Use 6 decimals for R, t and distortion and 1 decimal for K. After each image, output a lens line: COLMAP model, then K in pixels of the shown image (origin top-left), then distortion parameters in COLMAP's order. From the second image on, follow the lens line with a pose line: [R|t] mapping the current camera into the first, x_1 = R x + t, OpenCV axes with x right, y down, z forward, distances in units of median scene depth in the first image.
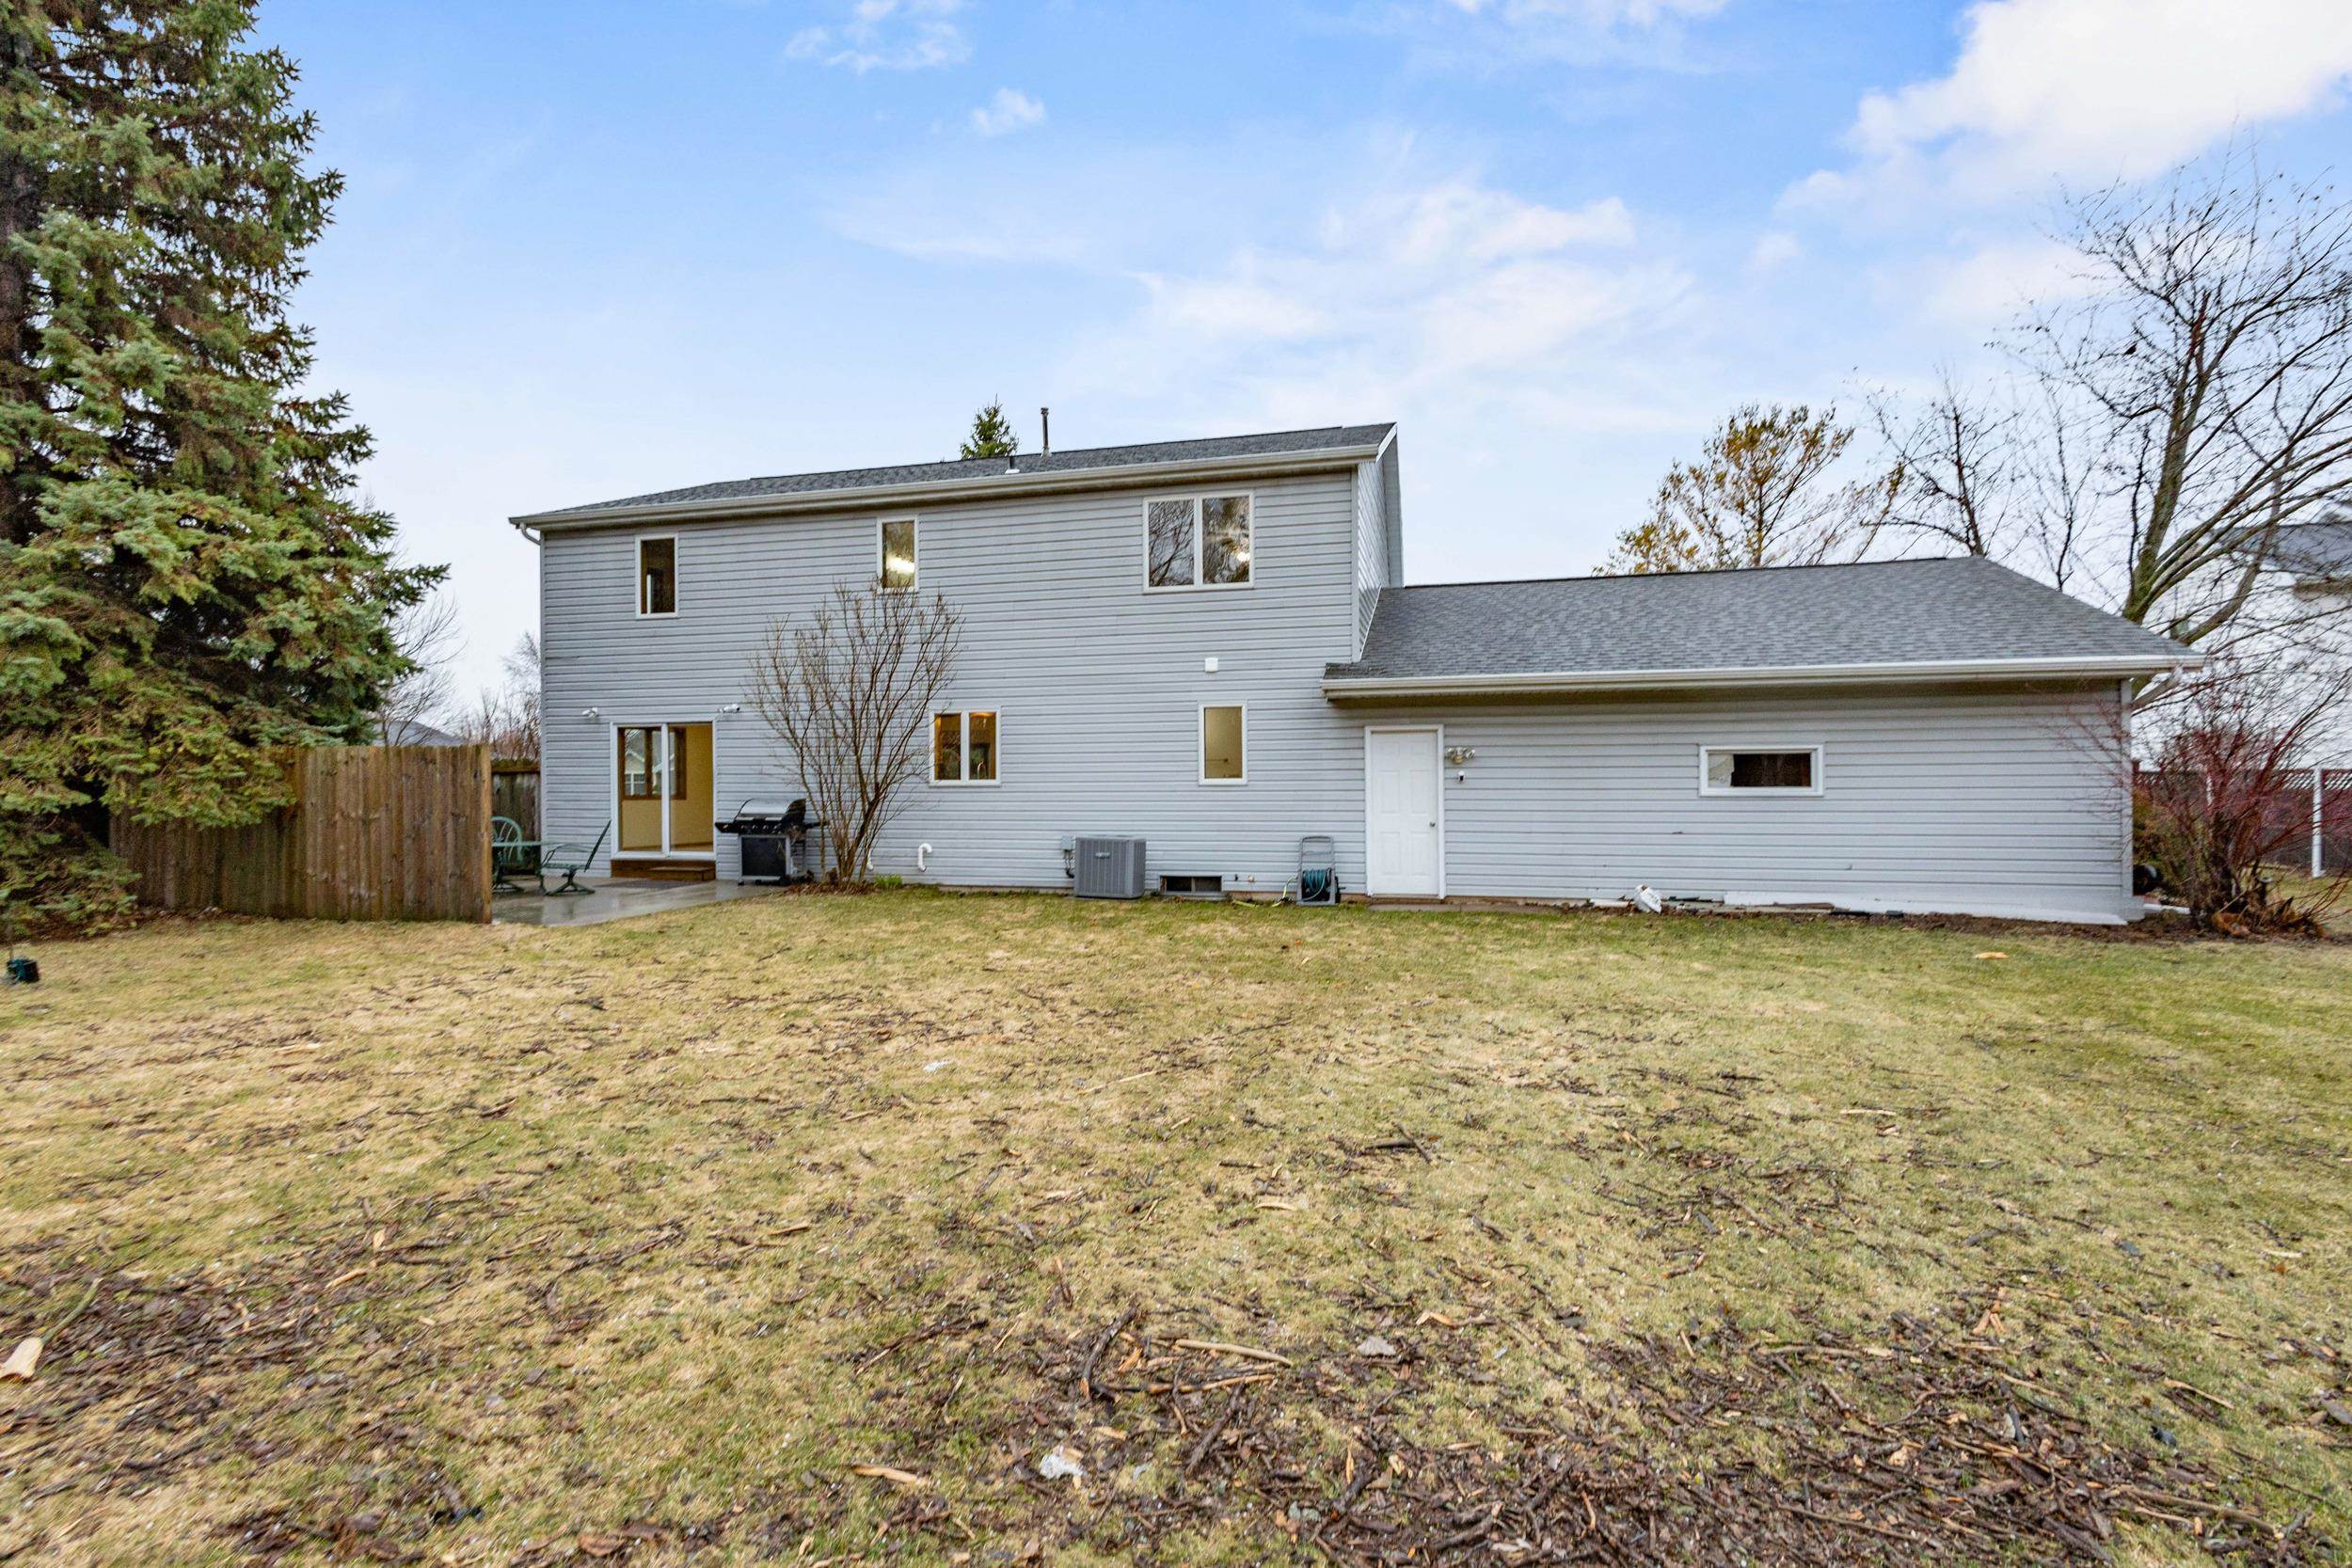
lens RADIAL K [[1080.6, 0, 1164.9], [0, 1080.6, 791.9], [0, 0, 1]] dist [0.011961, -0.003223]
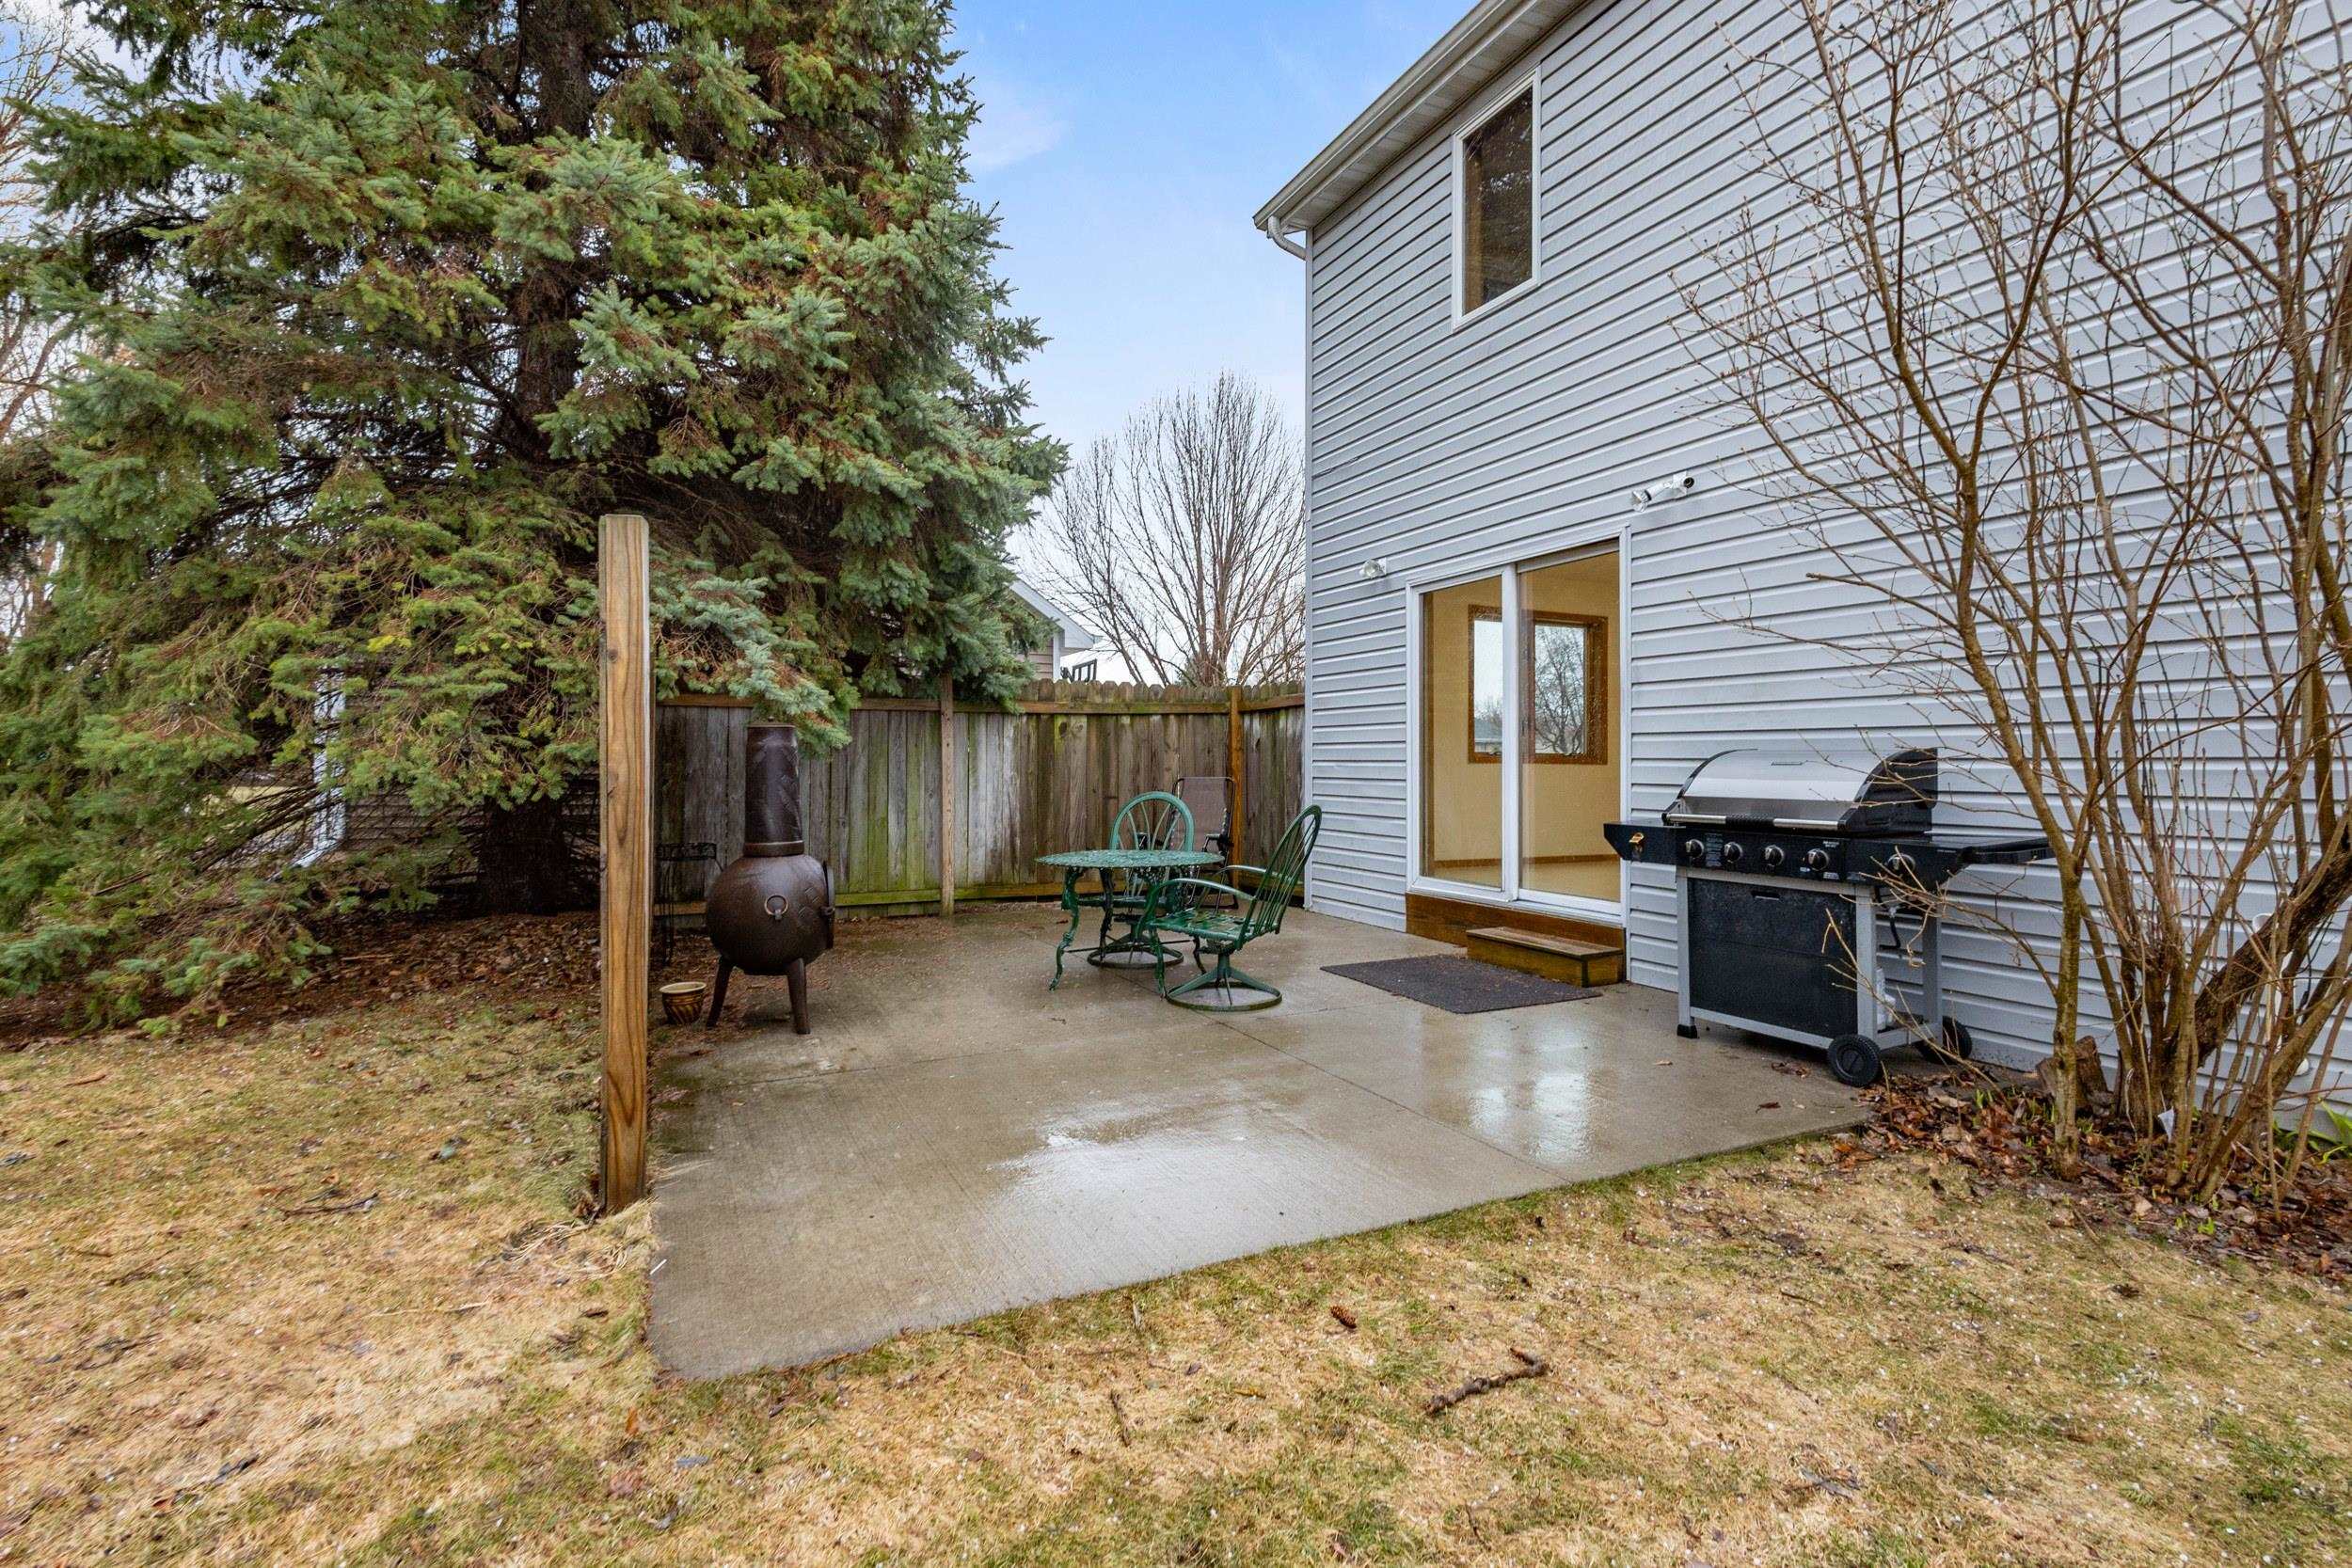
lens RADIAL K [[1080.6, 0, 1171.6], [0, 1080.6, 753.9], [0, 0, 1]] dist [0.011961, -0.003223]
pose [[0.644746, -0.003153, -0.764391, -0.273940], [-0.008413, 0.999902, -0.011220, 0.013291], [0.764351, 0.013665, 0.644656, 0.751271]]
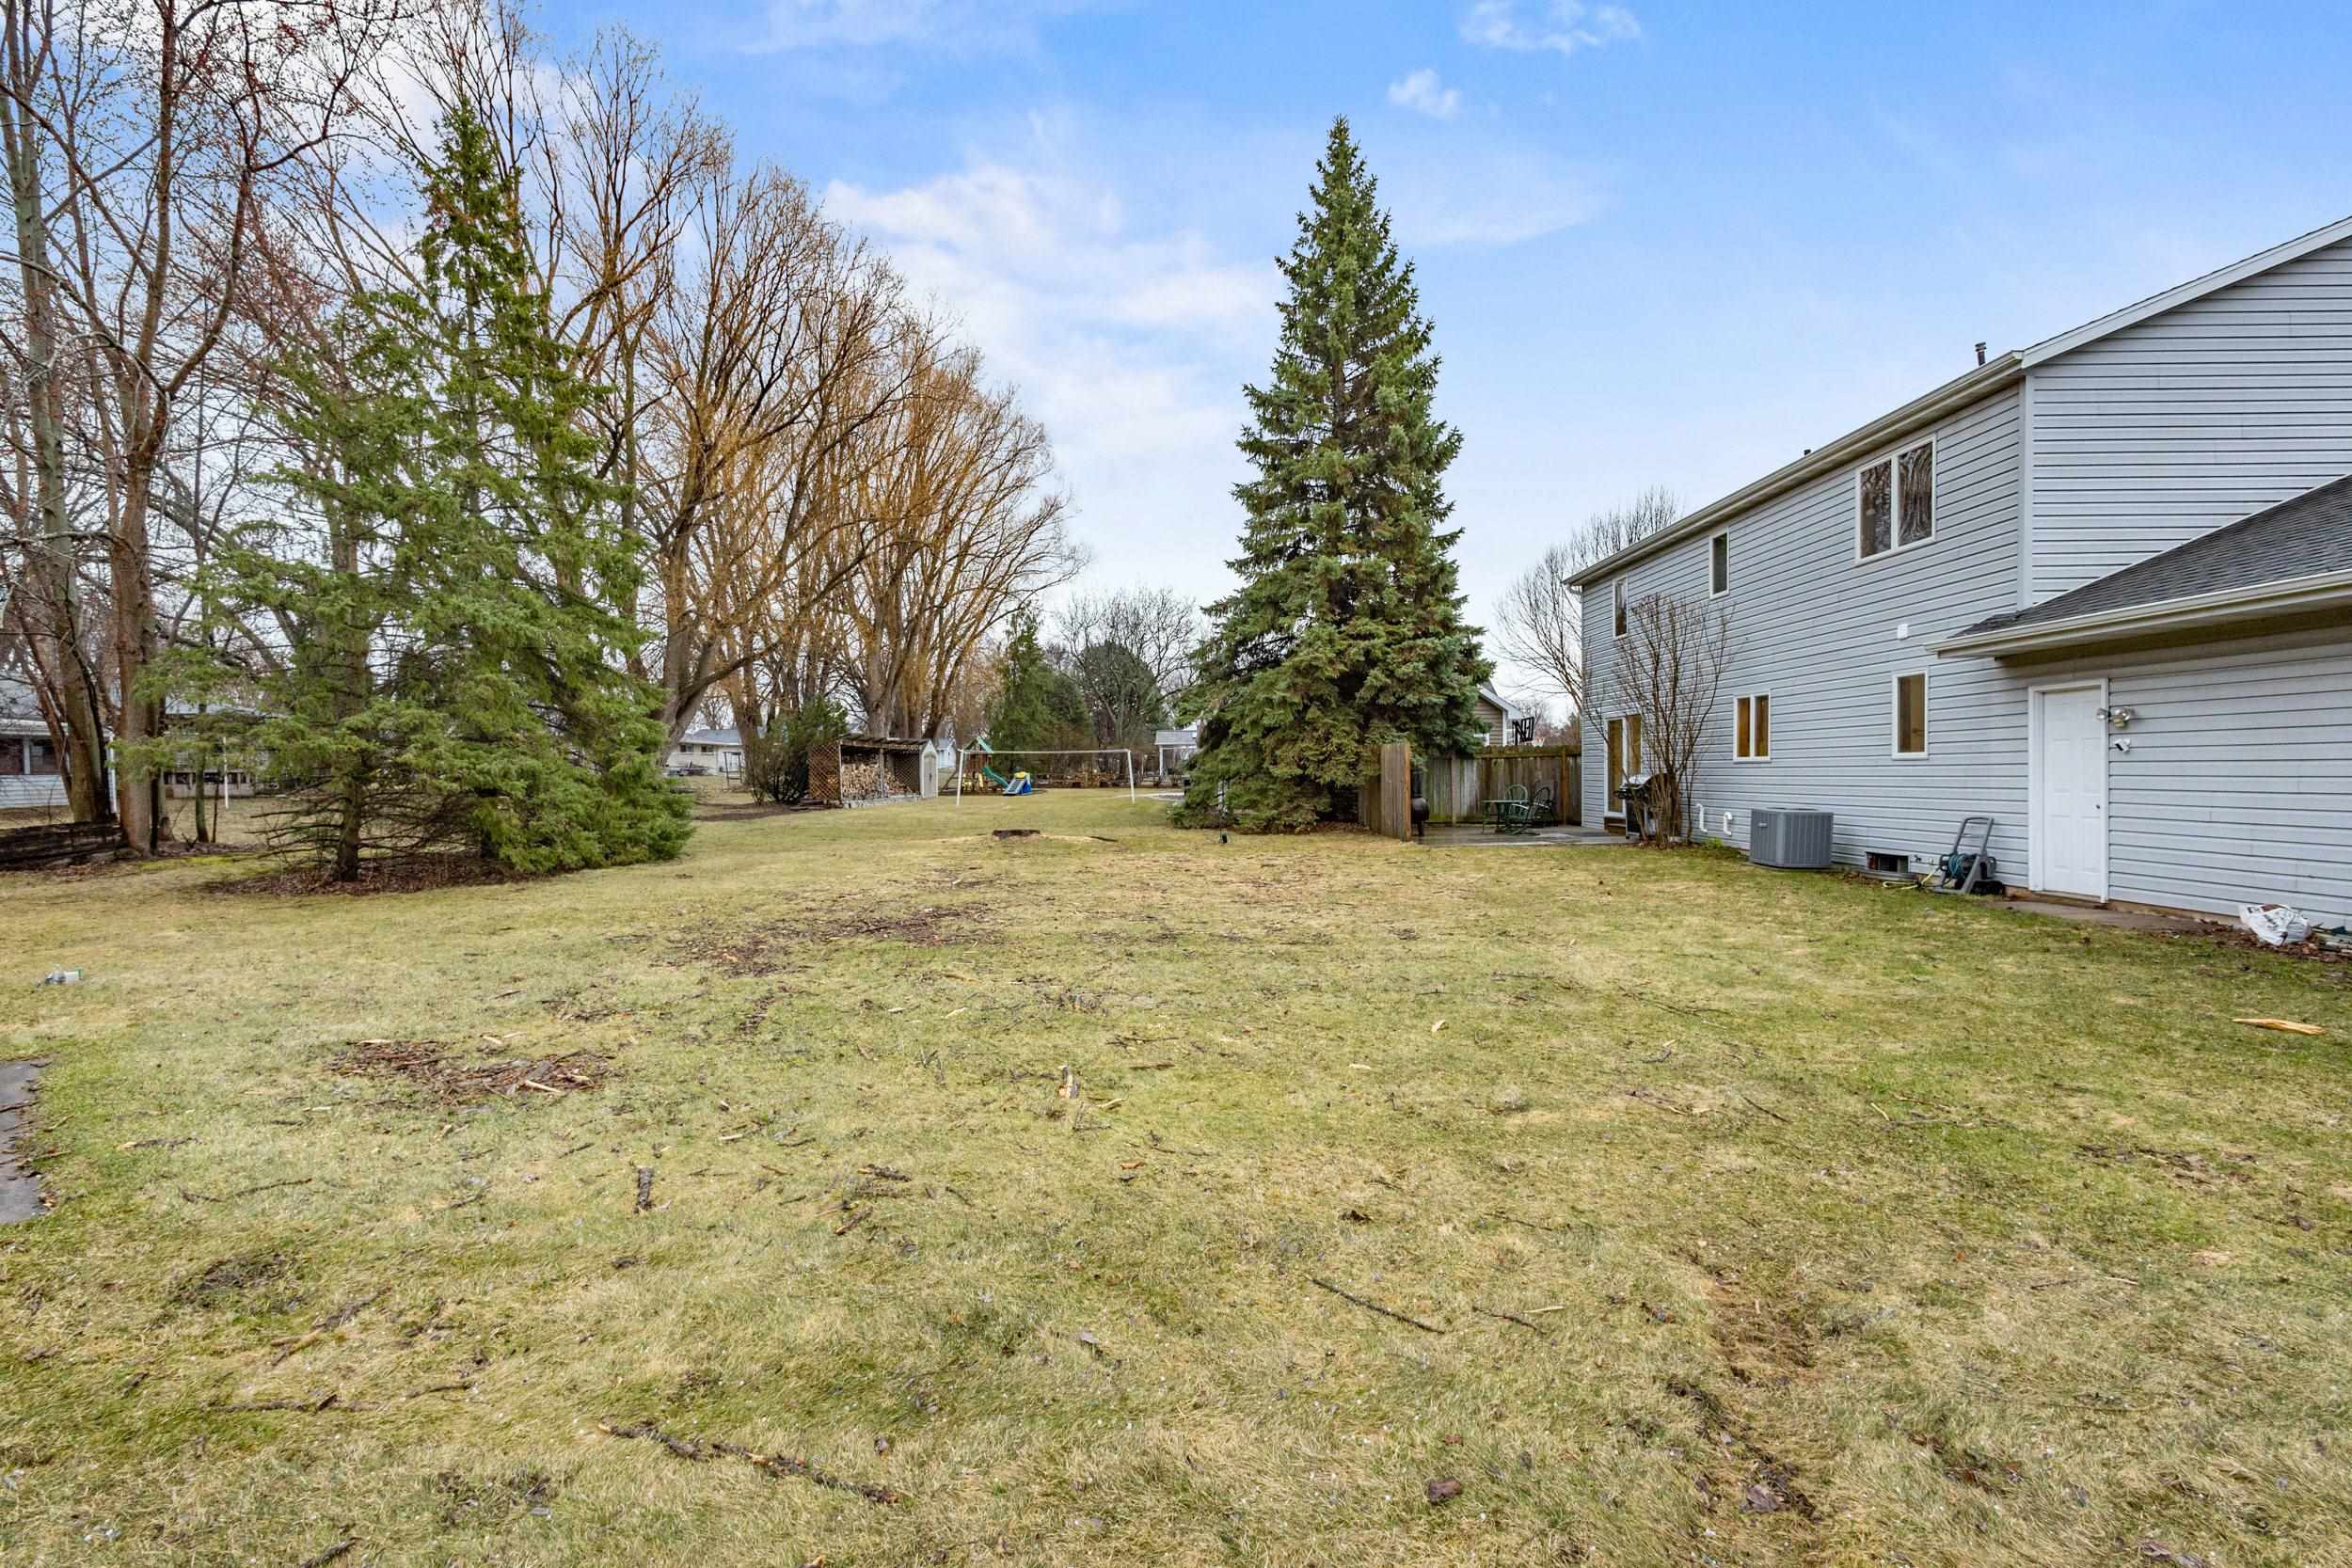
lens RADIAL K [[1080.6, 0, 1164.5], [0, 1080.6, 787.5], [0, 0, 1]] dist [0.011961, -0.003223]
pose [[0.238548, 0.014752, -0.971019, 0.812052], [0.002013, 0.999875, 0.015685, 0.002493], [0.971129, -0.005696, 0.238488, 0.152473]]
